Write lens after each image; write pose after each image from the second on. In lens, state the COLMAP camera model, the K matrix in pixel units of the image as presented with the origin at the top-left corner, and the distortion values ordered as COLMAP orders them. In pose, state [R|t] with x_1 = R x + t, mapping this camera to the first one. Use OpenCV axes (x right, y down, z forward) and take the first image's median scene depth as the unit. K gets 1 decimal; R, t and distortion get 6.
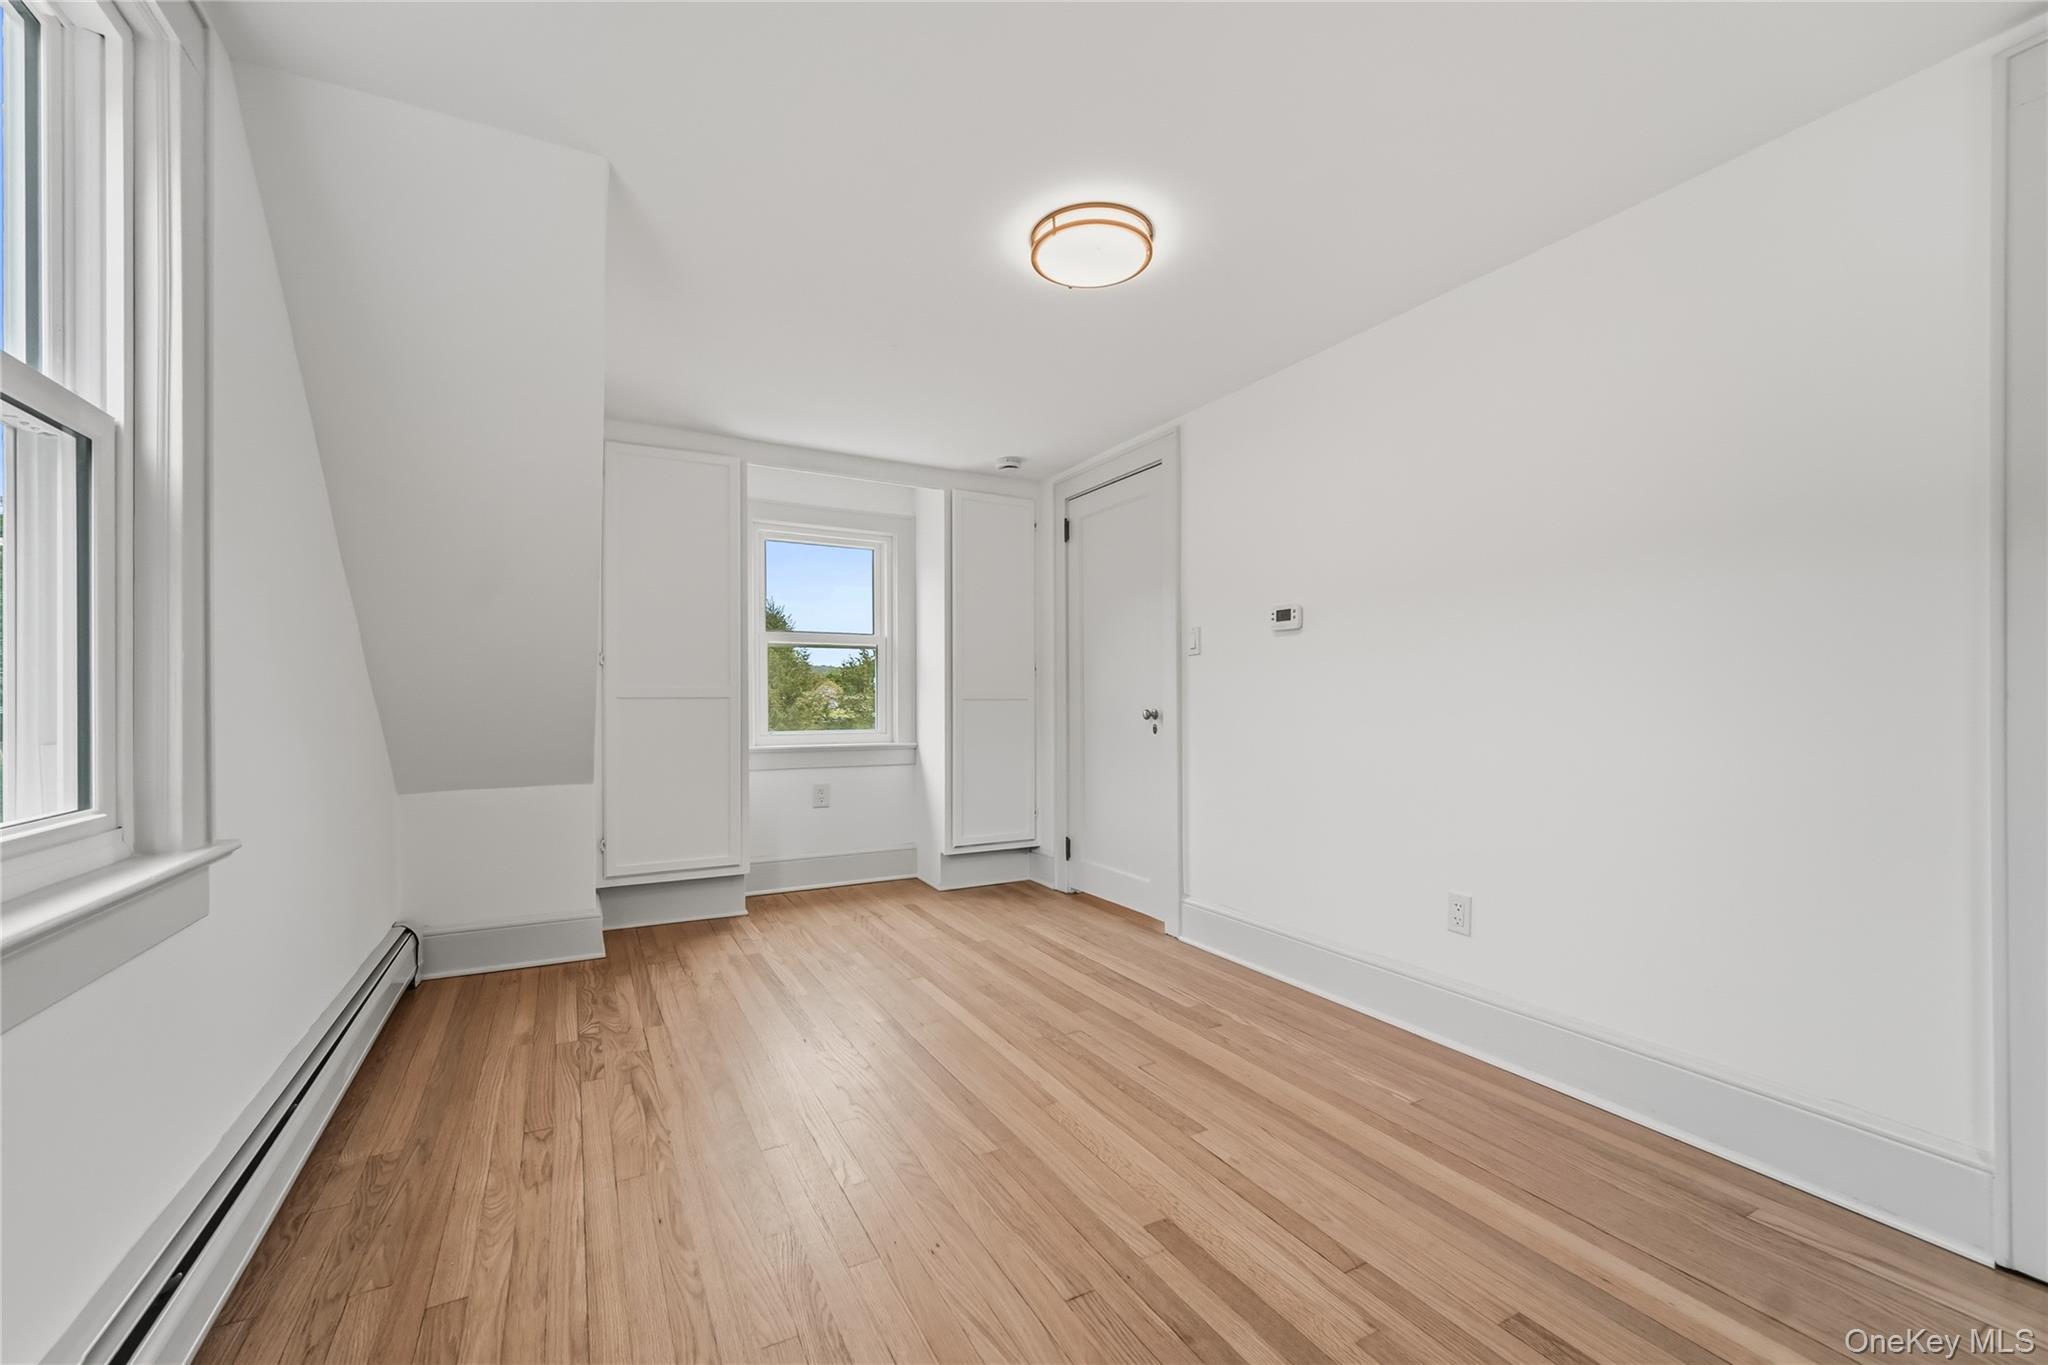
lens RADIAL K [[821.7, 0, 1017.2], [0, 821.7, 700.1], [0, 0, 1]] dist [0.001590, -0.000992]
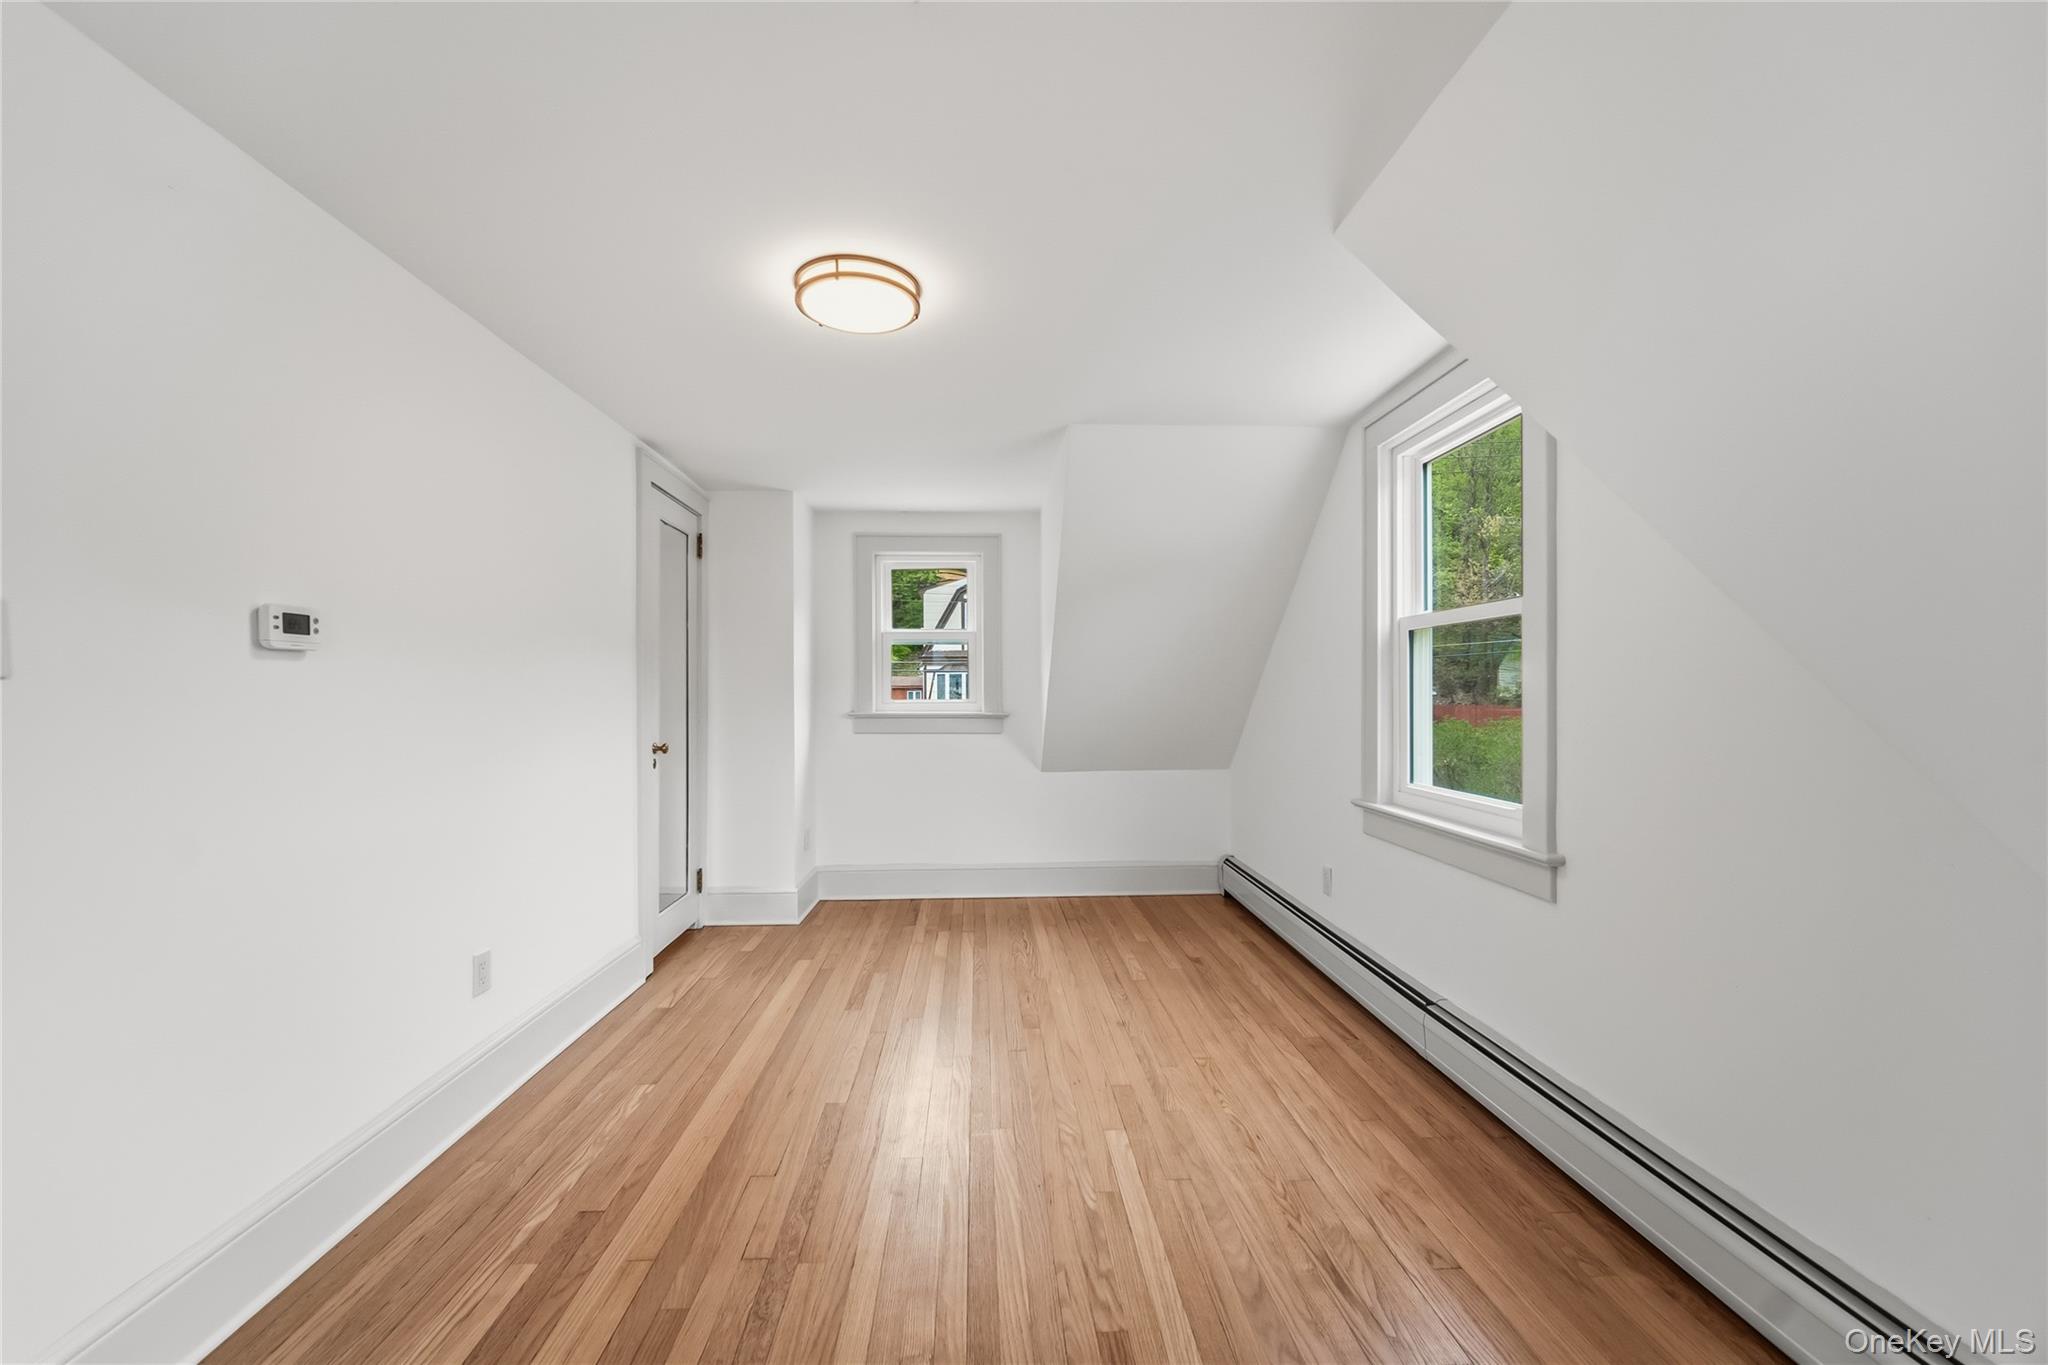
lens RADIAL K [[821.7, 0, 1006.6], [0, 821.7, 694.3], [0, 0, 1]] dist [0.001590, -0.000992]
pose [[-0.893687, 0.000083, 0.448690, -0.404495], [0.002460, 0.999986, 0.004713, -0.062955], [-0.448683, 0.005316, -0.893675, 1.442284]]
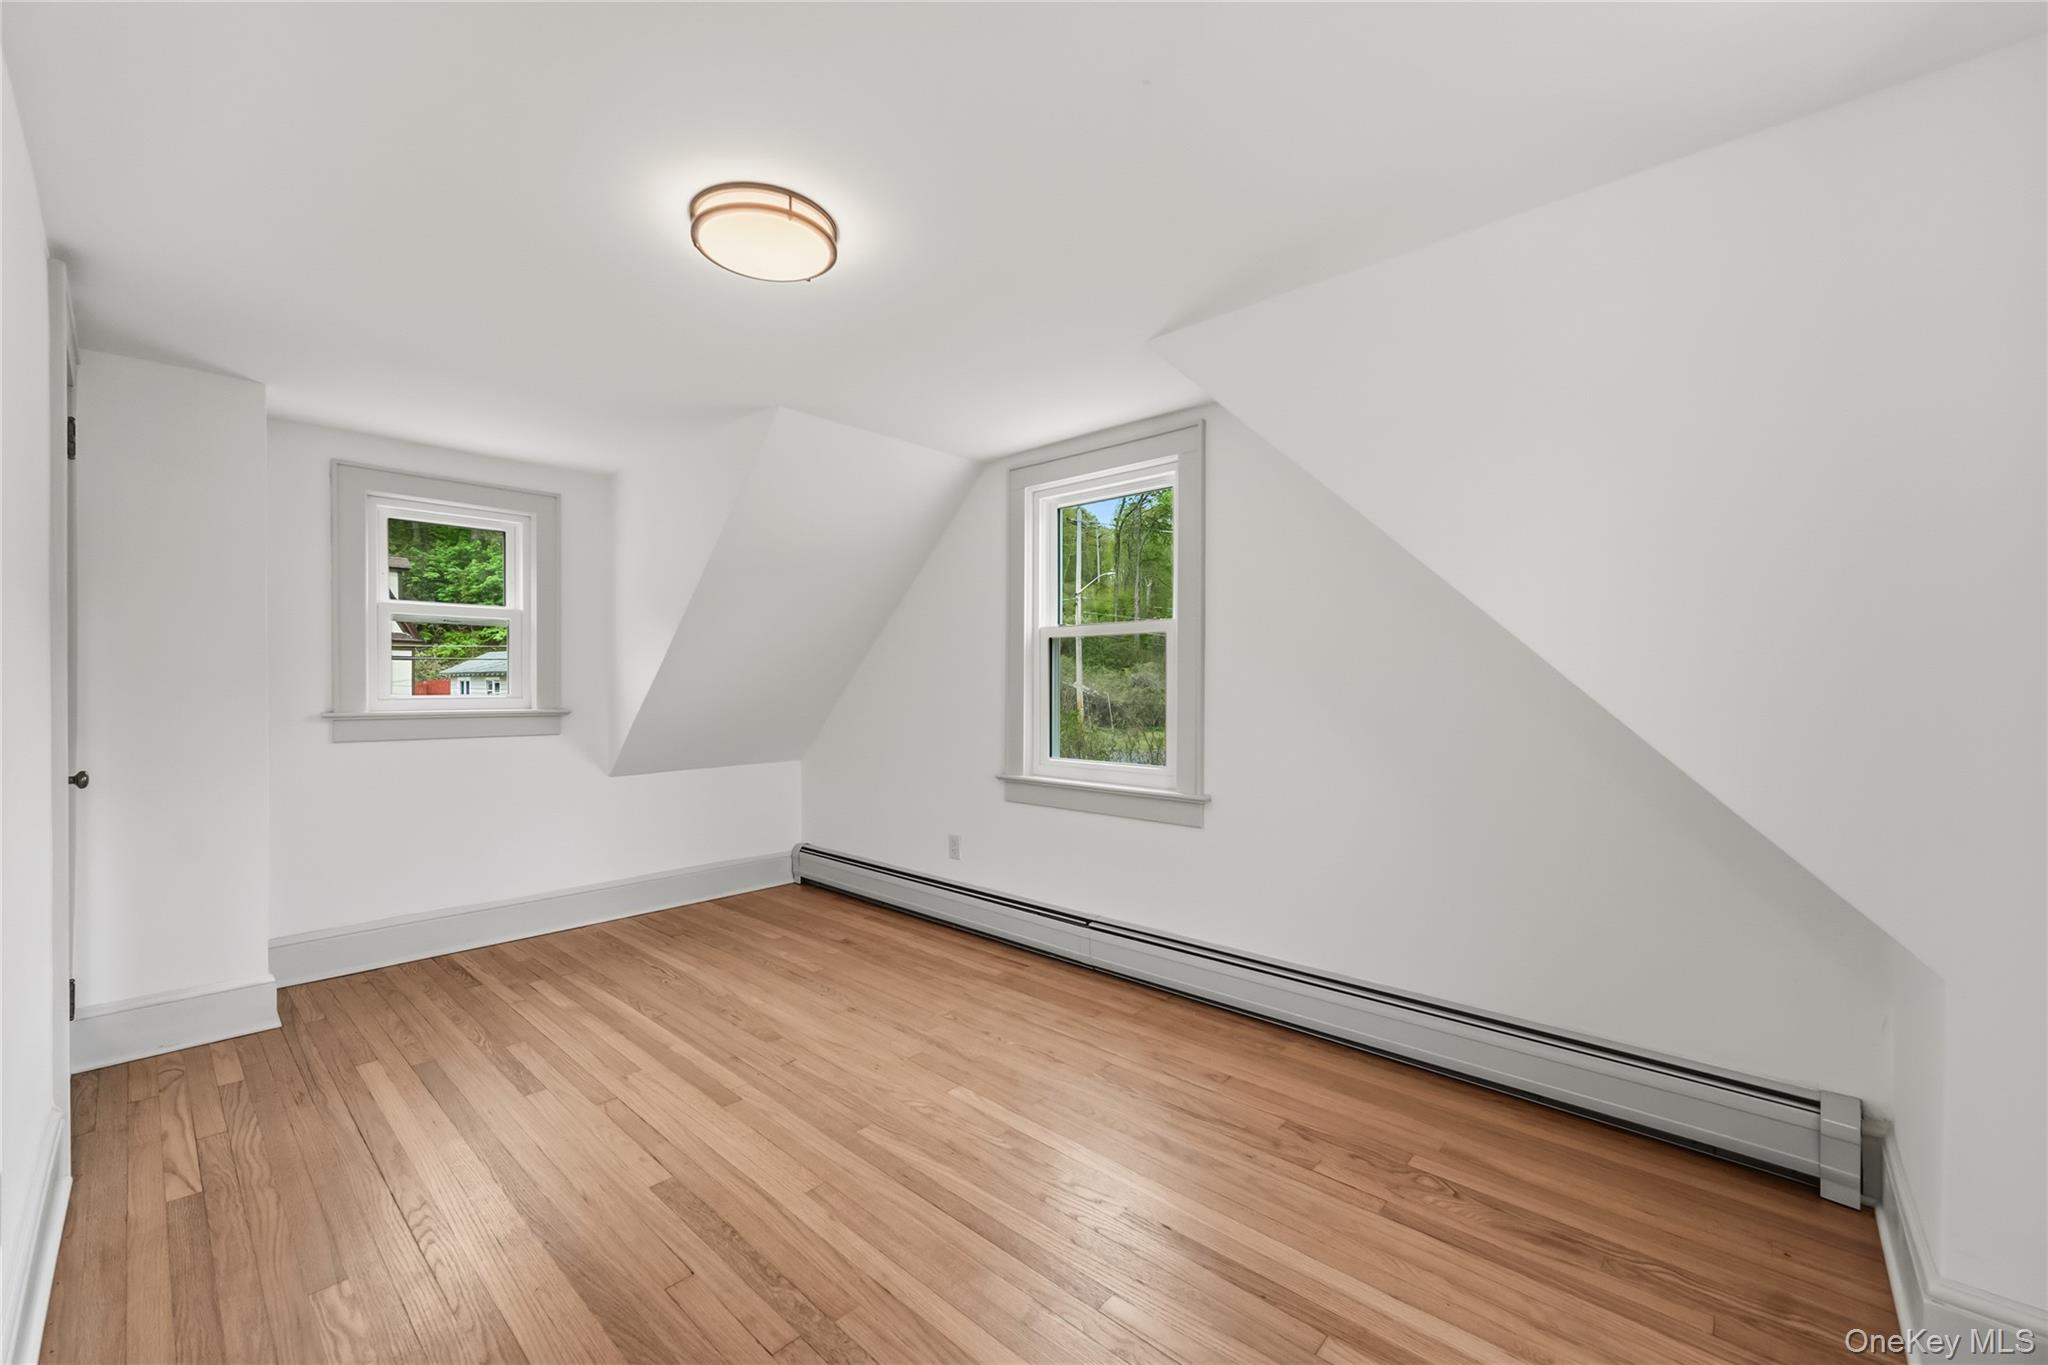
lens RADIAL K [[821.7, 0, 1017.1], [0, 821.7, 688.5], [0, 0, 1]] dist [0.001590, -0.000992]
pose [[-0.948326, -0.000497, -0.317298, 0.092509], [-0.002487, 0.999980, 0.005869, -0.063247], [0.317289, 0.006355, -0.948308, 1.527936]]
